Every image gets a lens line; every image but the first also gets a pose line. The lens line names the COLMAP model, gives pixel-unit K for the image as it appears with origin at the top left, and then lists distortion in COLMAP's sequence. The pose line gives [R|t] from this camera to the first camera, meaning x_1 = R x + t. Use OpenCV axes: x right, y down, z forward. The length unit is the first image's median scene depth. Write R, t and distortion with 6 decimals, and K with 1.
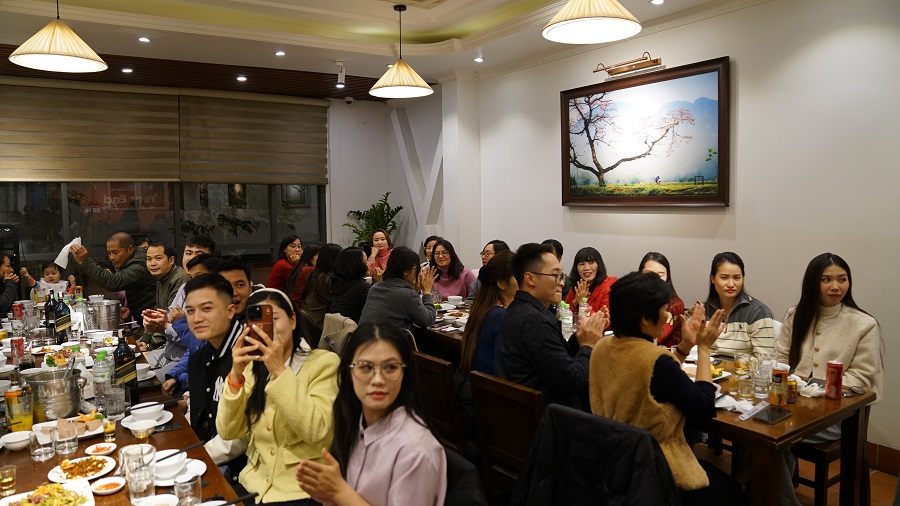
lens RADIAL K [[605.0, 0, 450.0], [0, 605.0, 253.0], [0, 0, 1]] dist [0.005808, 0.006921]
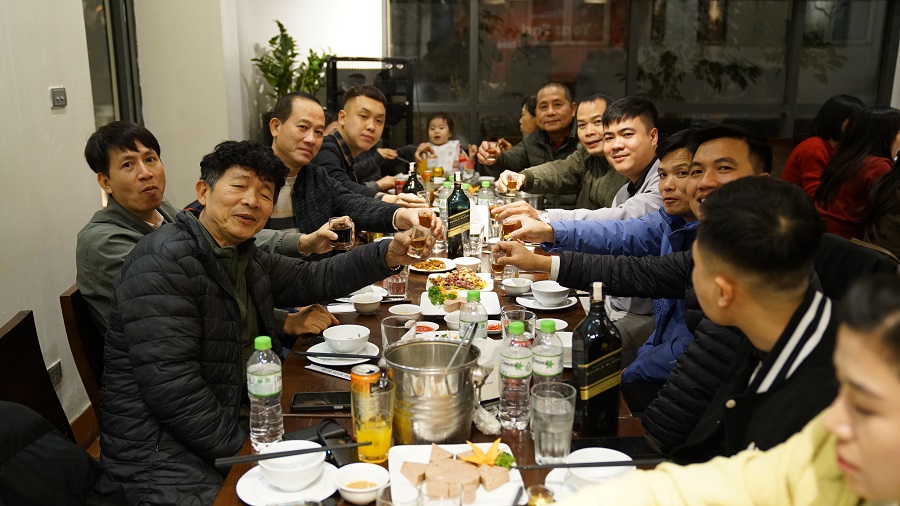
lens RADIAL K [[953.9, 0, 450.0], [0, 953.9, 253.0], [0, 0, 1]] dist [-0.168981, 0.001639]
pose [[0.831125, 0.132012, -0.540189, -0.219568], [-0.056551, 0.986442, 0.154060, 0.006230], [0.553202, -0.097495, 0.827322, 0.354337]]
